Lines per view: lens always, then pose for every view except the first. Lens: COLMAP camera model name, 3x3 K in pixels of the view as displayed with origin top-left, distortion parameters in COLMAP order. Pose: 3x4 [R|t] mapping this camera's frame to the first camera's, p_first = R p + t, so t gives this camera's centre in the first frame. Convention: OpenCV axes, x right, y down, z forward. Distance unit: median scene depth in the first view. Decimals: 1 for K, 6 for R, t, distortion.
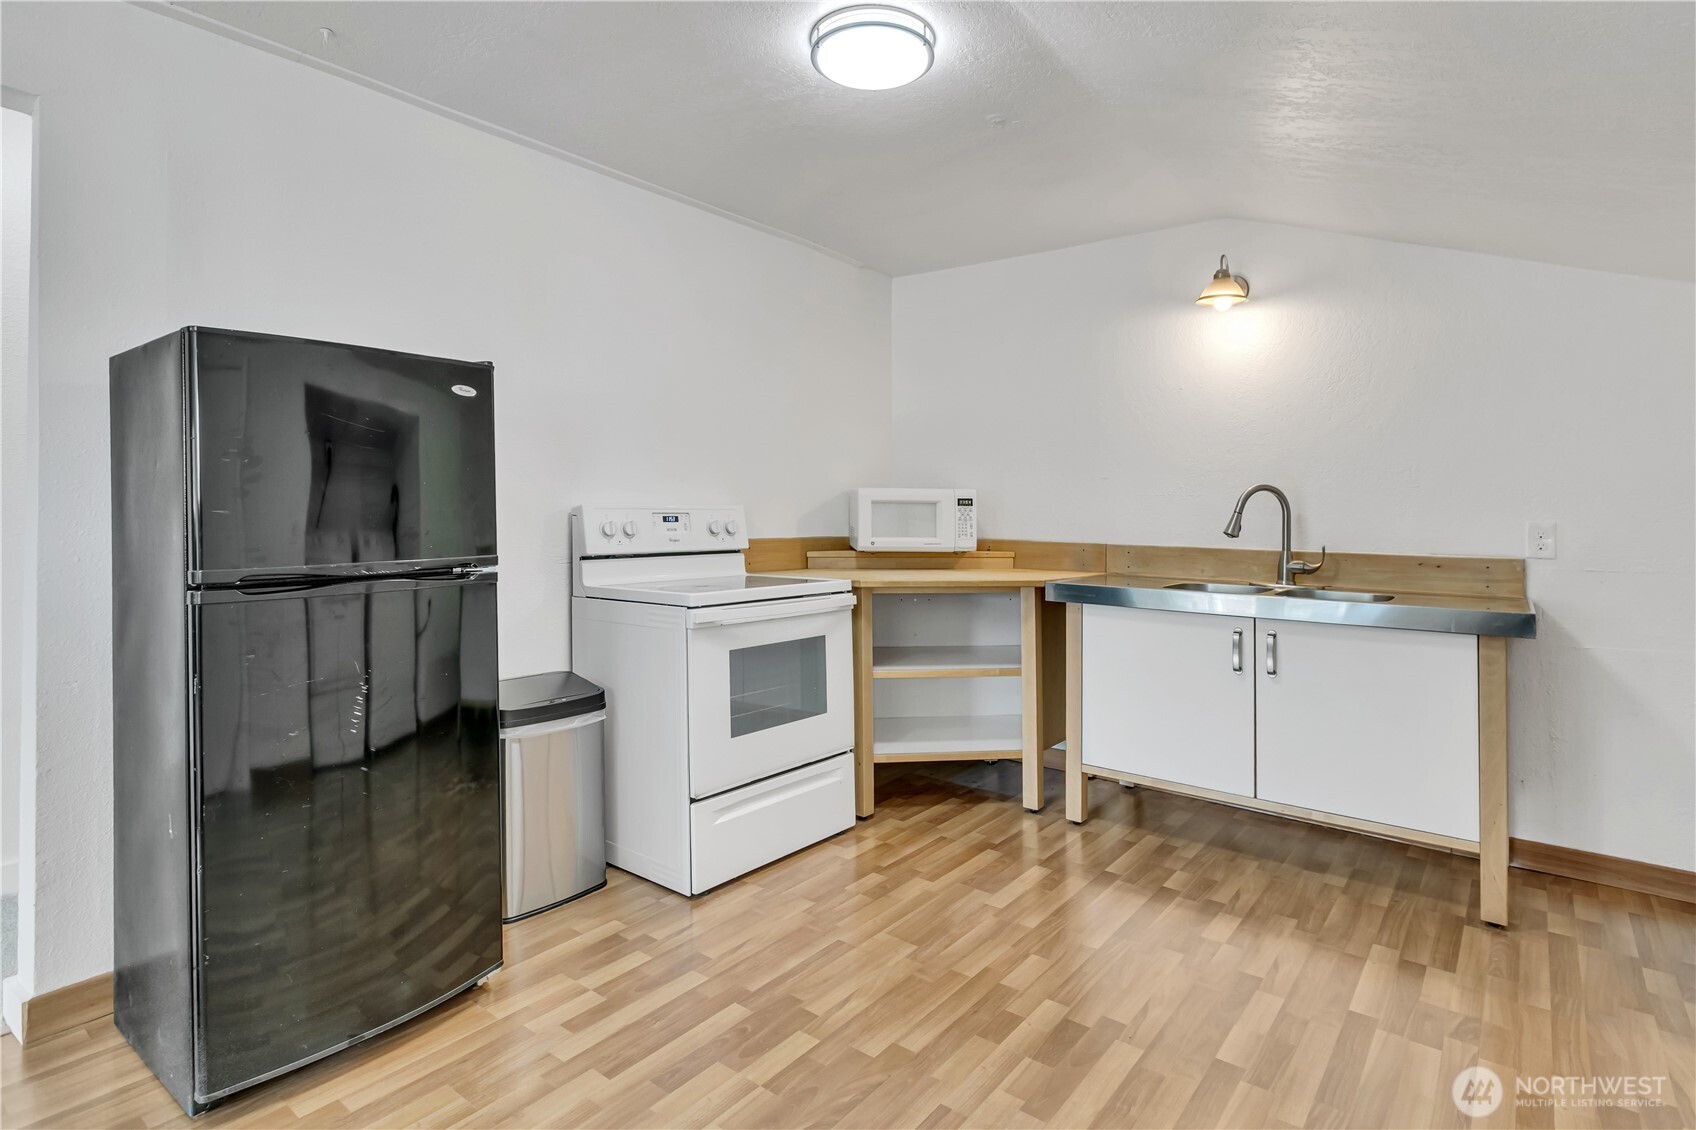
lens RADIAL K [[871.0, 0, 852.2], [0, 871.0, 518.3], [0, 0, 1]] dist [-0.003027, -0.000948]
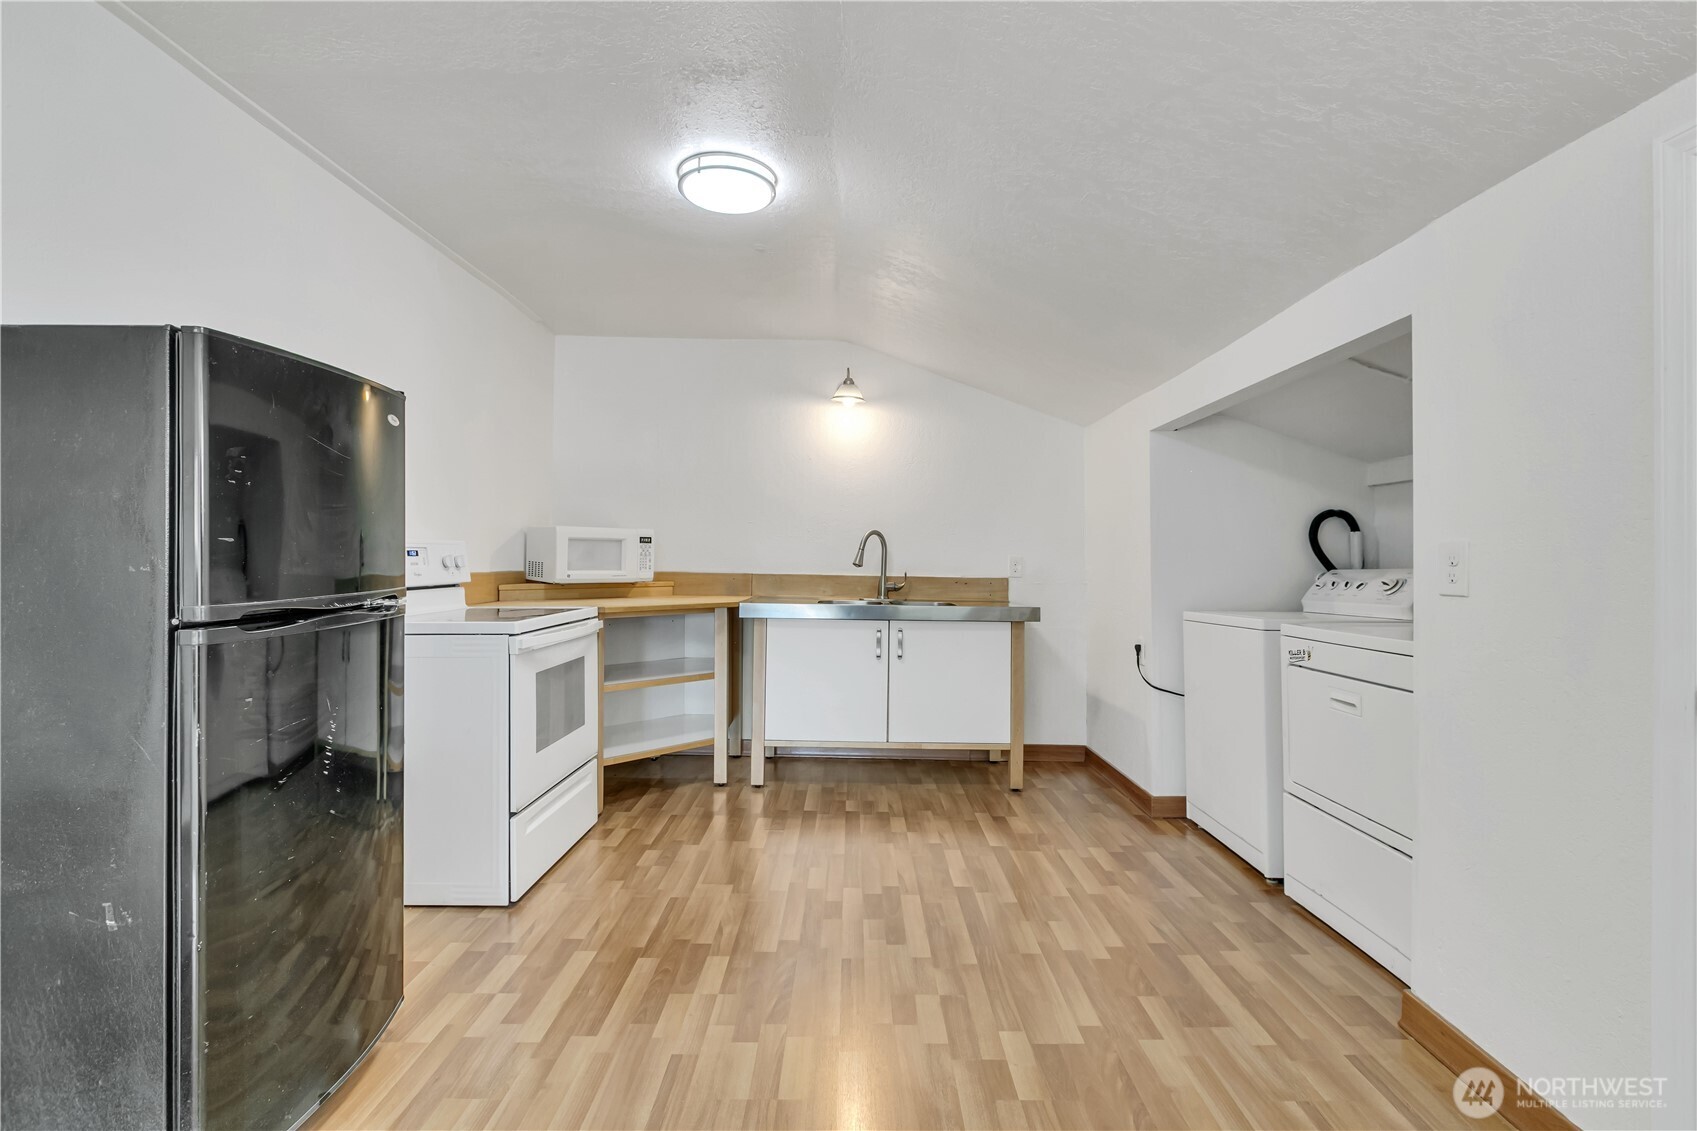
lens RADIAL K [[785.2, 0, 856.8], [0, 785.2, 533.4], [0, 0, 1]] dist [0.000950, 0.001049]
pose [[0.784469, 0.018155, 0.619903, -0.376443], [-0.000679, 0.999596, -0.028416, 0.002970], [-0.620168, 0.021871, 0.784164, -0.028468]]
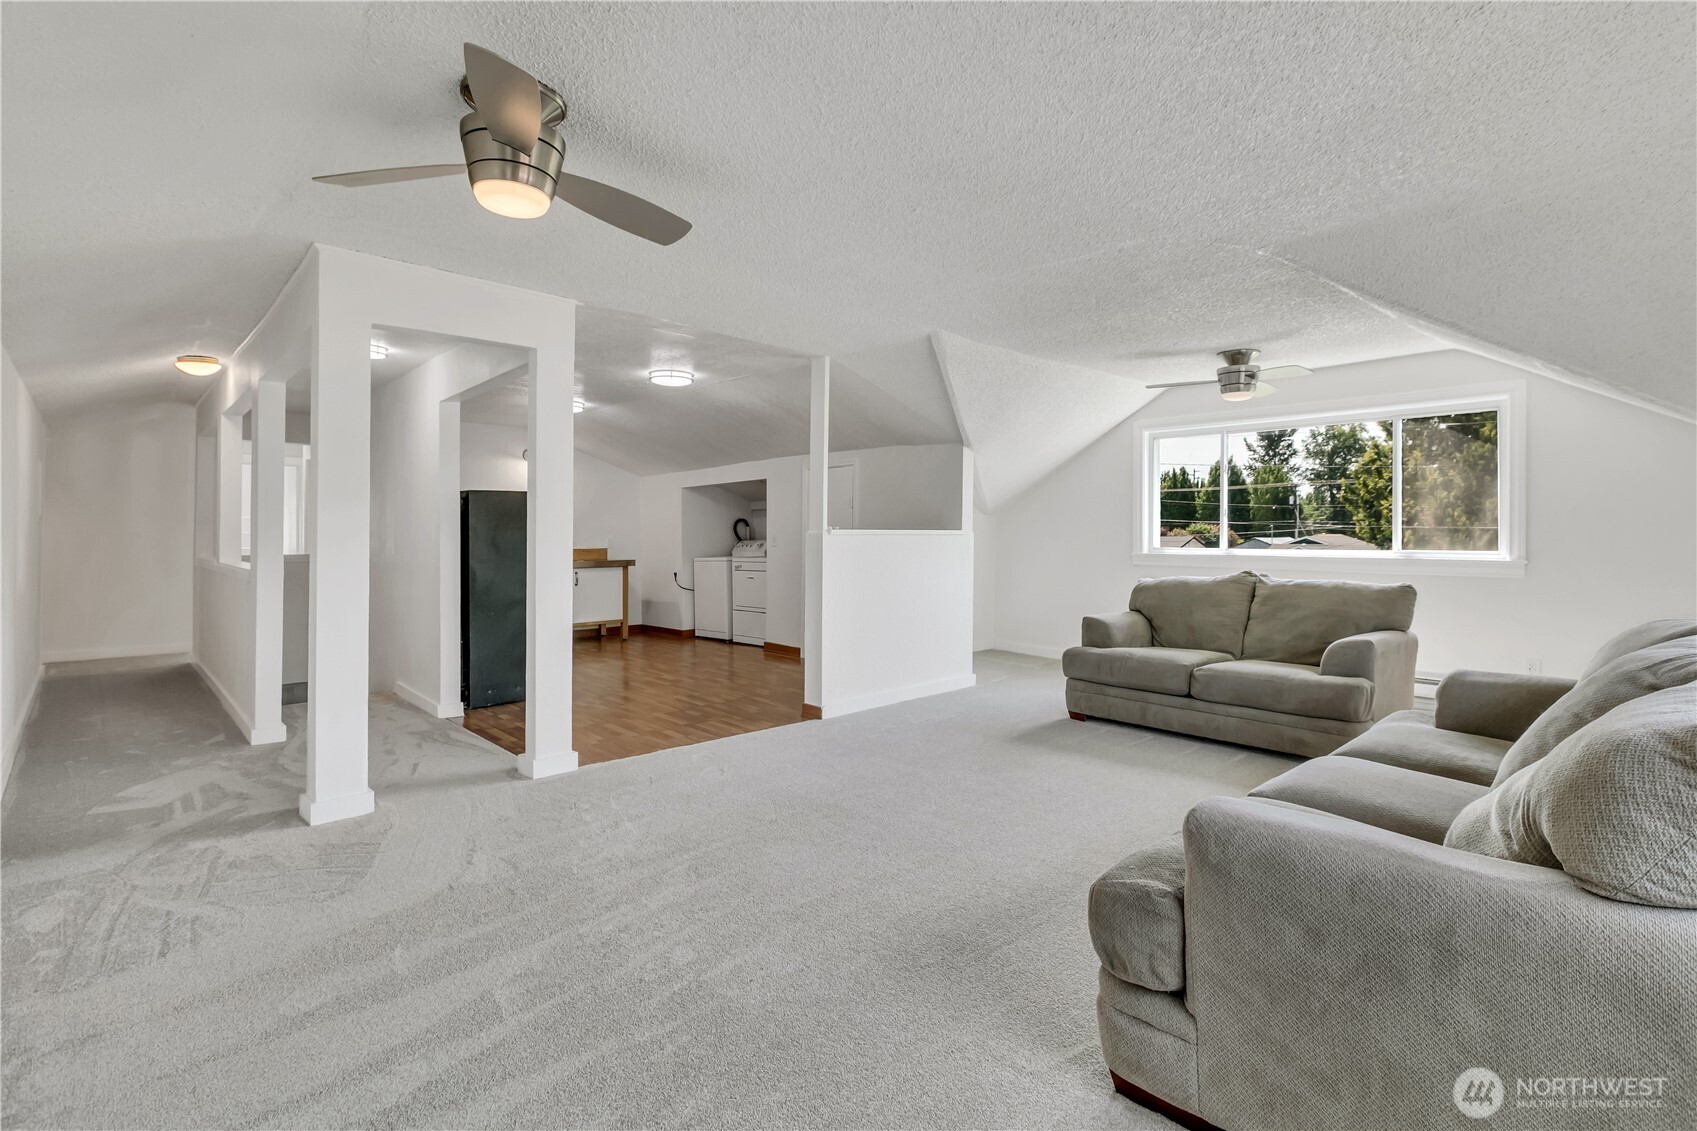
lens RADIAL K [[785.2, 0, 856.8], [0, 785.2, 533.4], [0, 0, 1]] dist [0.000950, 0.001049]
pose [[0.161564, -0.008376, 0.986827, -2.034338], [0.010074, 0.999926, 0.006837, -0.022736], [-0.986811, 0.008837, 0.161636, -0.492077]]
